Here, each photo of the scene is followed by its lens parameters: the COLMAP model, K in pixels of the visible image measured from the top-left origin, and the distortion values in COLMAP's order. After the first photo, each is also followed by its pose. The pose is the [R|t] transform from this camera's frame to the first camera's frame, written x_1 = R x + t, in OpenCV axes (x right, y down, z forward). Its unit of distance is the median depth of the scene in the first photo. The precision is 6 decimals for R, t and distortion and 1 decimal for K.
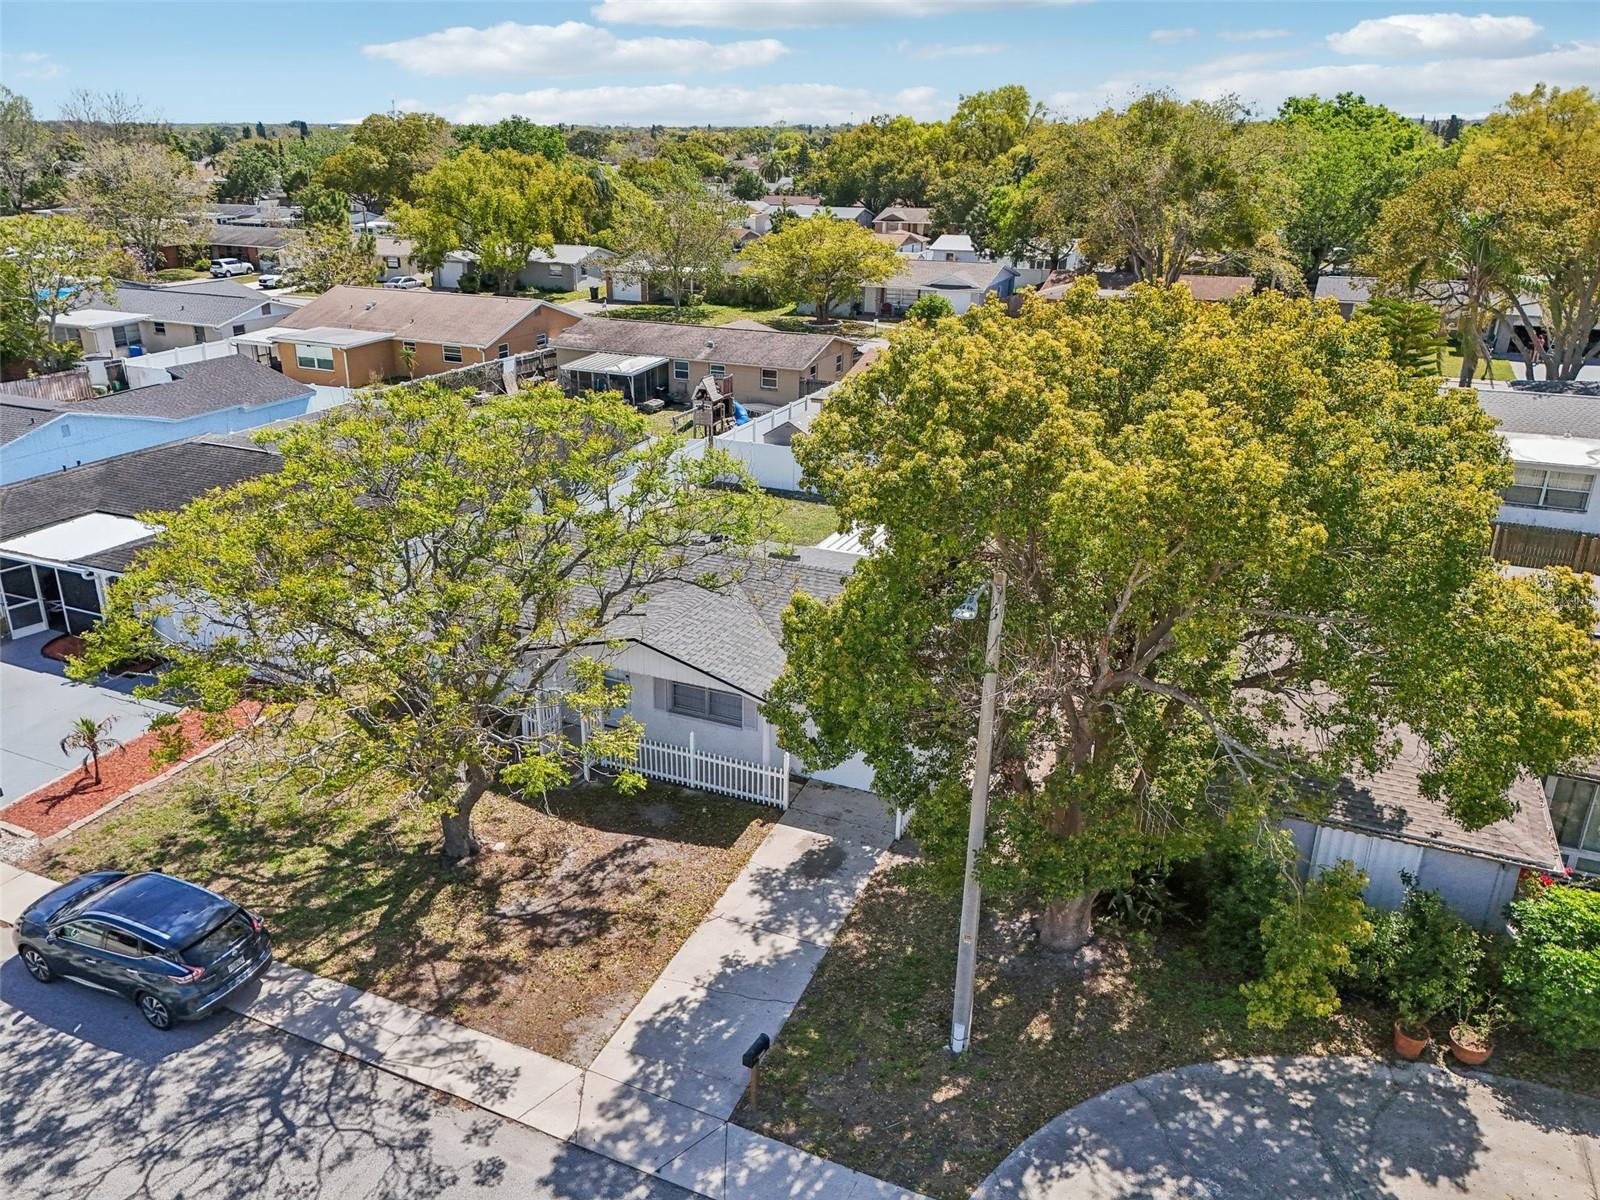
lens RADIAL K [[1155.9, 0, 792.3], [0, 1155.9, 595.5], [0, 0, 1]] dist [0.059861, -0.042270]
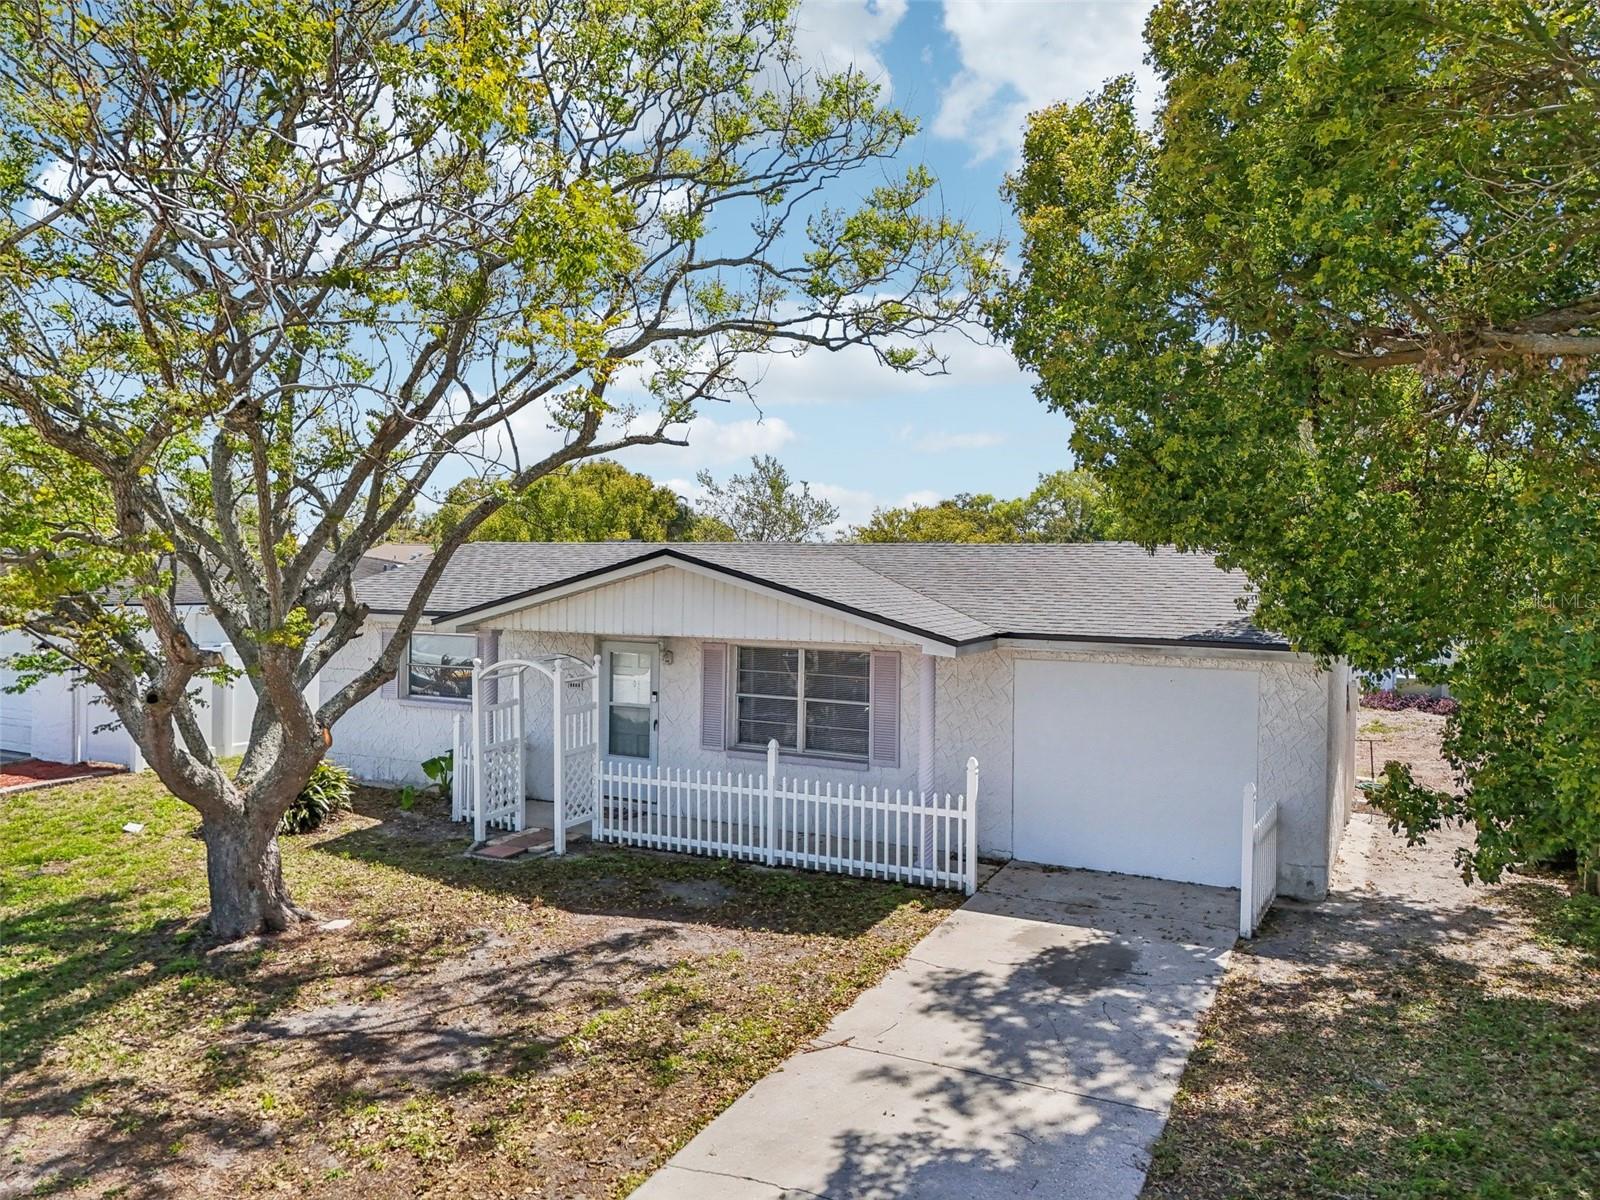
lens RADIAL K [[1155.9, 0, 792.3], [0, 1155.9, 595.5], [0, 0, 1]] dist [0.059861, -0.042270]
pose [[0.997909, -0.007185, -0.064233, -0.052128], [-0.015767, 0.936719, -0.349727, 0.256220], [0.062681, 0.350008, 0.934647, 0.567144]]
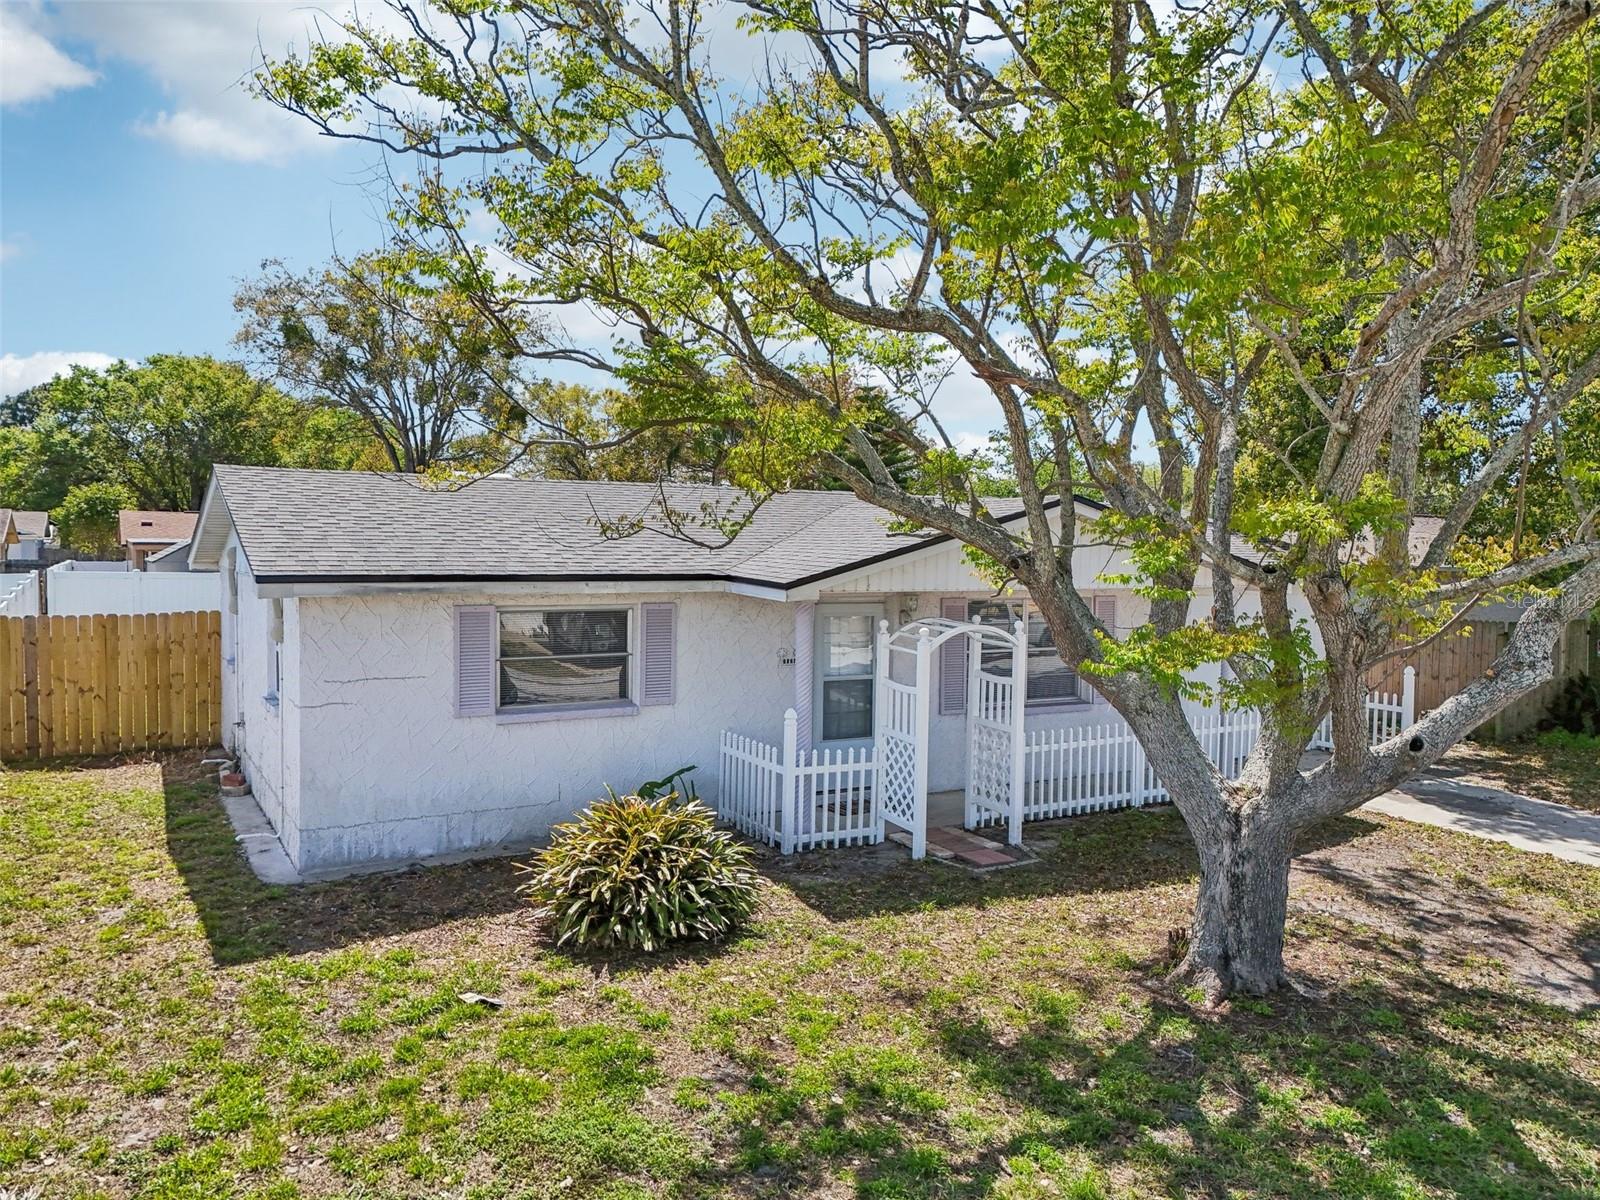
lens RADIAL K [[1210.3, 0, 800.3], [0, 1210.3, 530.3], [0, 0, 1]] dist [0.003650, 0.001168]
pose [[0.591873, -0.002455, 0.806028, -0.633949], [0.302543, 0.927556, -0.219335, 0.143398], [-0.747097, 0.373676, 0.549738, 0.874629]]
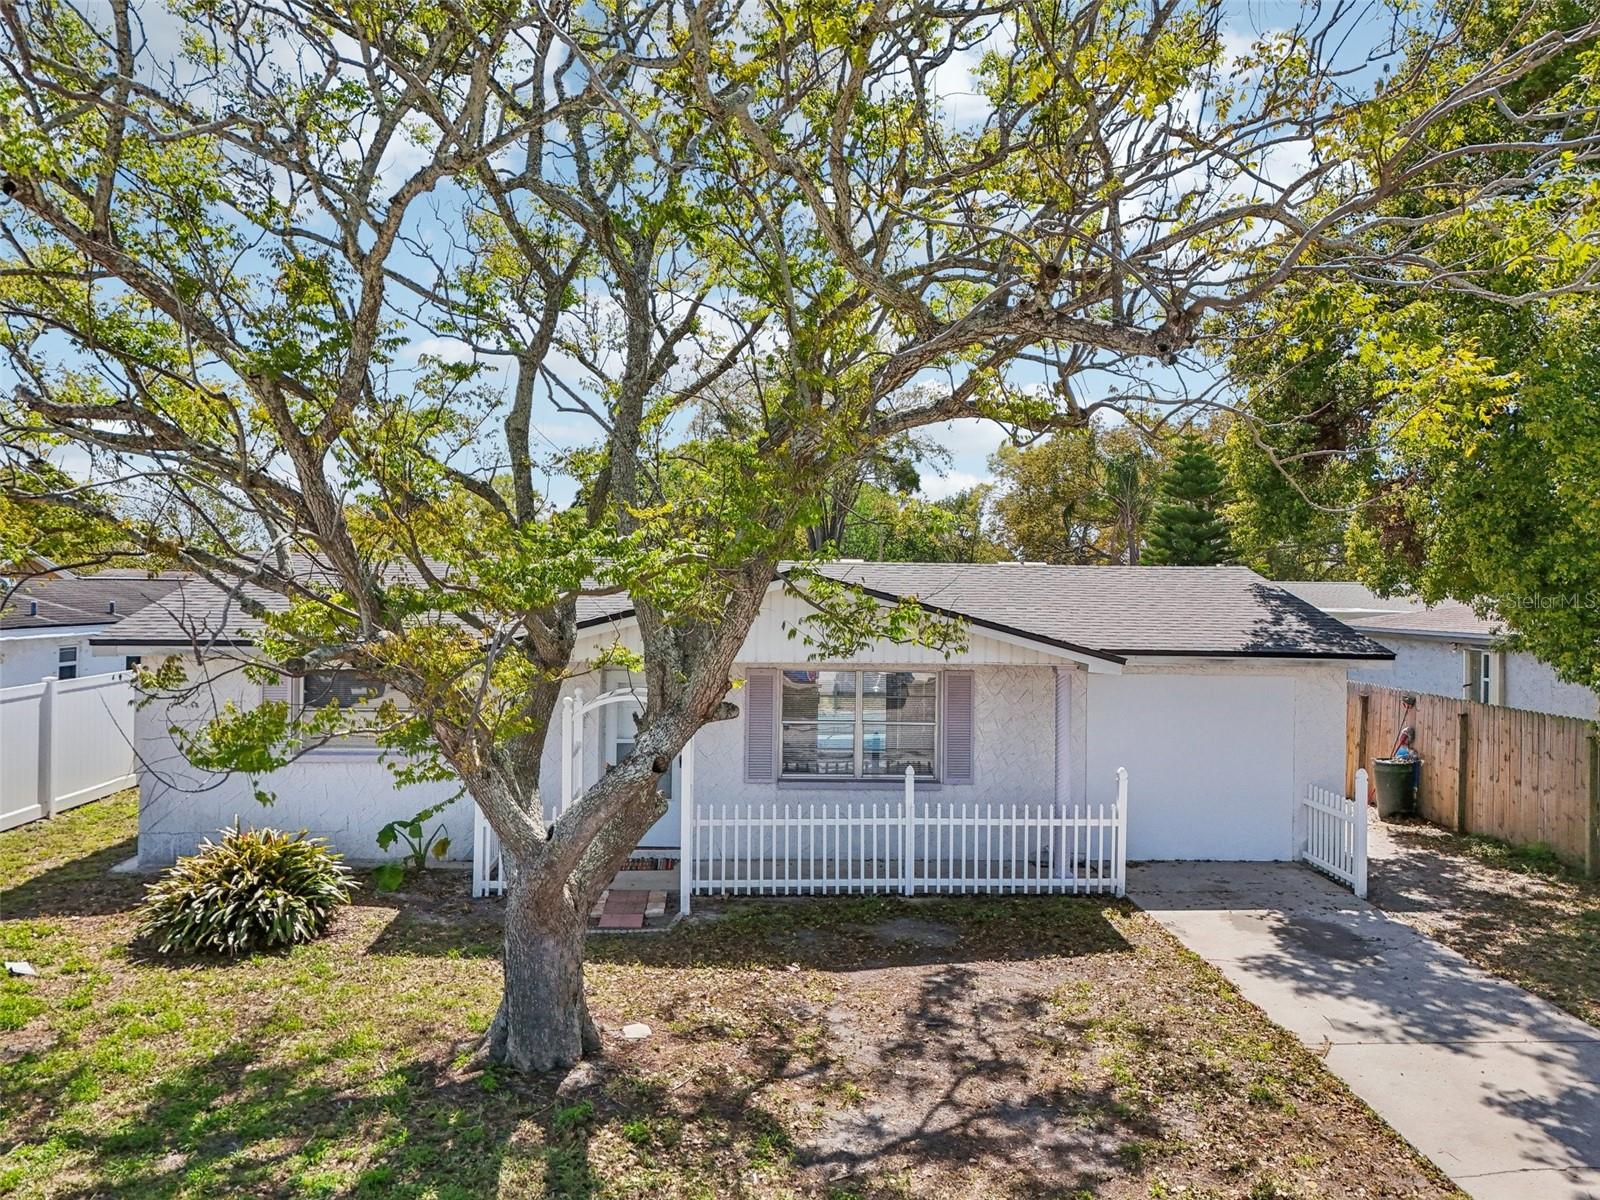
lens RADIAL K [[1155.9, 0, 792.3], [0, 1155.9, 595.5], [0, 0, 1]] dist [0.059861, -0.042270]
pose [[0.886476, -0.004213, 0.462755, -0.382350], [0.173437, 0.930102, -0.323775, 0.220014], [-0.429046, 0.367277, 0.825244, 0.654783]]
